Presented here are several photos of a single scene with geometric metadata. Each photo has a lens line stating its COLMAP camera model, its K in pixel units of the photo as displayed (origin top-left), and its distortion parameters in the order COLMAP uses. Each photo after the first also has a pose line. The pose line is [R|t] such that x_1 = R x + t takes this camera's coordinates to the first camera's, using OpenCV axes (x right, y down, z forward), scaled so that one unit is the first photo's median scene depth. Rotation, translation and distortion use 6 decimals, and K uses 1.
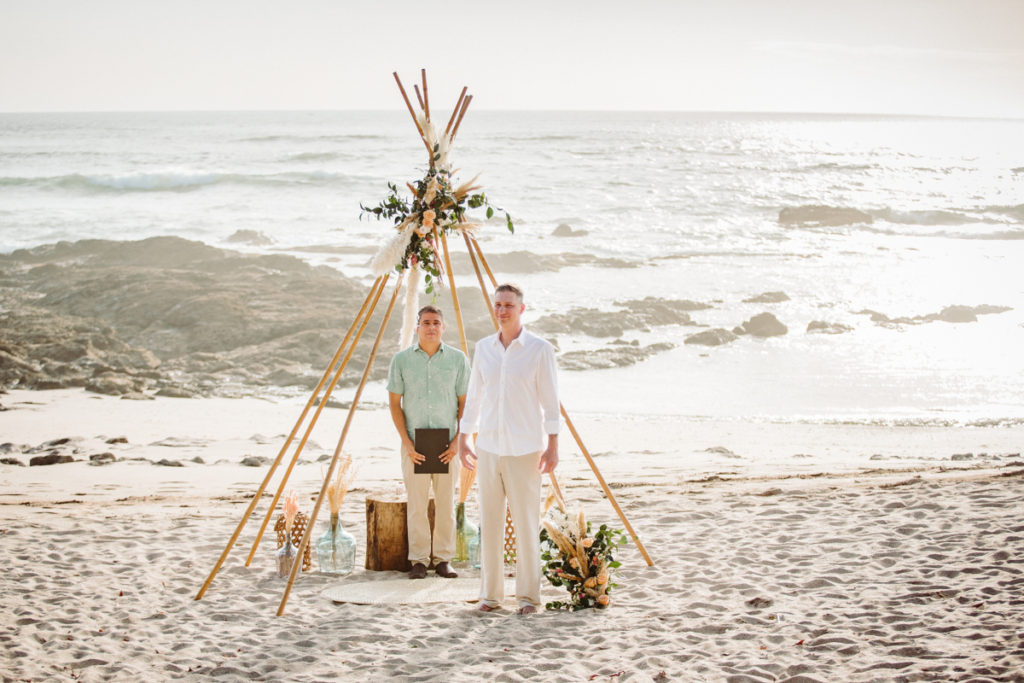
lens RADIAL K [[2175.7, 0, 512.0], [0, 2175.7, 341.5], [0, 0, 1]] dist [-0.269318, 0.043681]
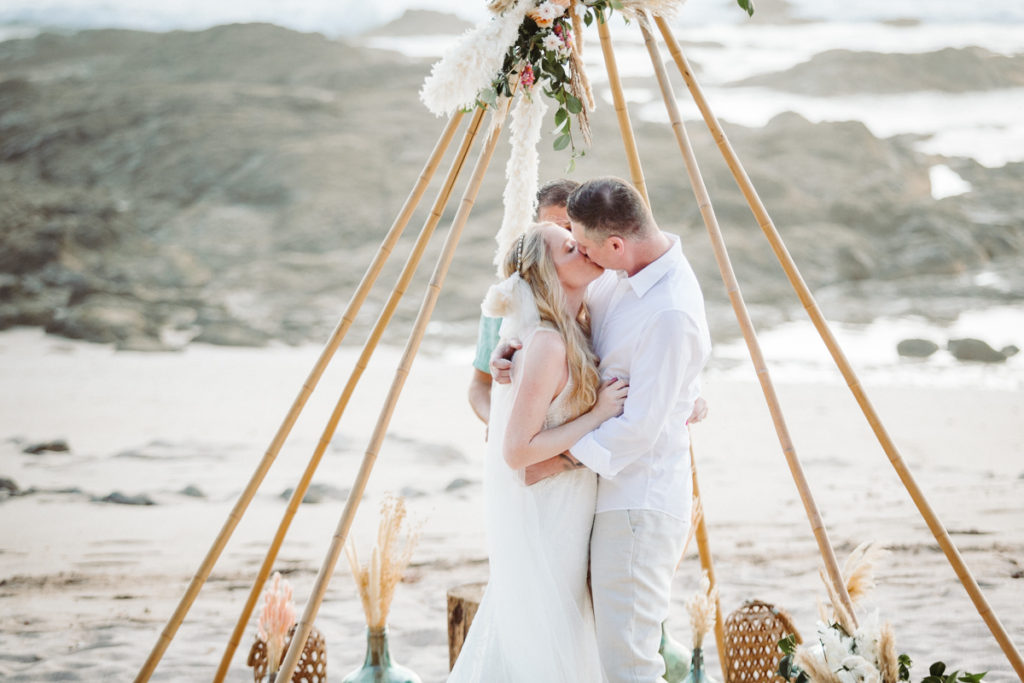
lens RADIAL K [[4259.7, 0, 595.6], [0, 4259.7, 340.7], [0, 0, 1]] dist [0.230620, 4.046117]
pose [[0.996262, -0.004755, -0.086248, 0.043730], [0.007121, 0.999606, 0.027143, -0.006098], [0.086085, -0.027656, 0.995904, 0.103511]]
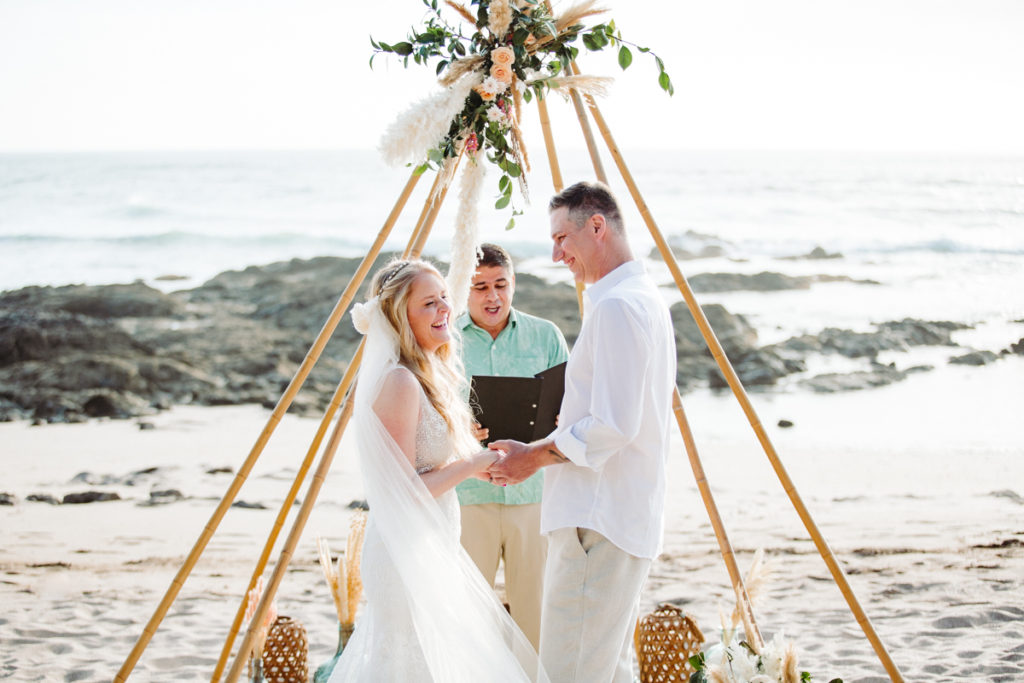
lens RADIAL K [[2161.2, 0, 512.0], [0, 2161.2, 341.5], [0, 0, 1]] dist [-0.295973, -0.175625]
pose [[0.992952, 0.008386, -0.118224, 0.023465], [-0.009779, 0.999889, -0.011205, 0.013950], [0.118117, 0.012282, 0.992924, 0.472213]]
